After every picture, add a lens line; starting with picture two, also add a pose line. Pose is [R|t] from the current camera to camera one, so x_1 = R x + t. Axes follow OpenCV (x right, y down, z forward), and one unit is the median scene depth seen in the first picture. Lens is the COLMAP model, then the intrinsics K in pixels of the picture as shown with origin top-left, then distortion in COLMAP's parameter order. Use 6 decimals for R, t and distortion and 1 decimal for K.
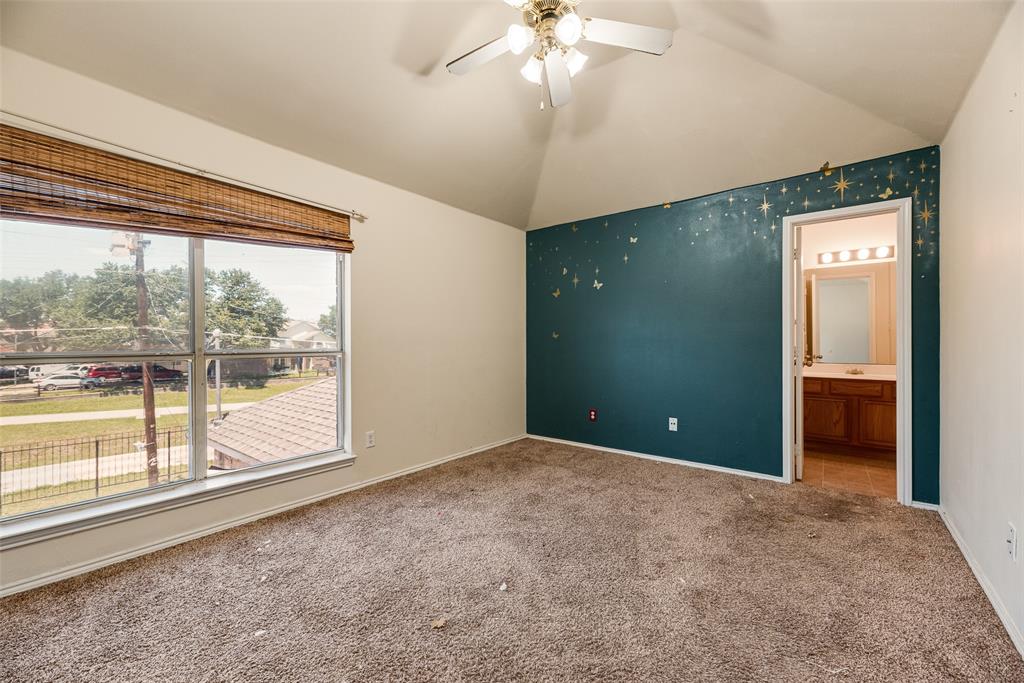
lens RADIAL K [[410.7, 0, 510.1], [0, 410.7, 345.7], [0, 0, 1]] dist [0.009004, 0.000014]
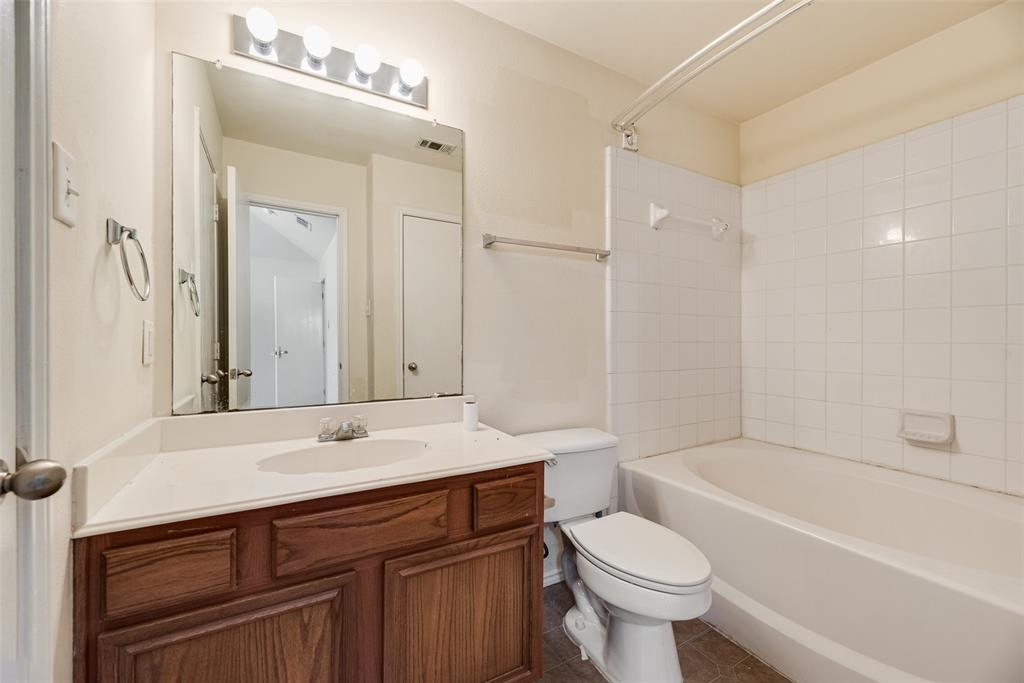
lens RADIAL K [[410.7, 0, 510.8], [0, 410.7, 345.0], [0, 0, 1]] dist [0.009004, 0.000014]
pose [[0.368105, 0.005136, 0.929770, 0.633919], [-0.002522, 0.999987, -0.004525, -0.000704], [-0.929781, -0.000679, 0.368113, 0.823515]]
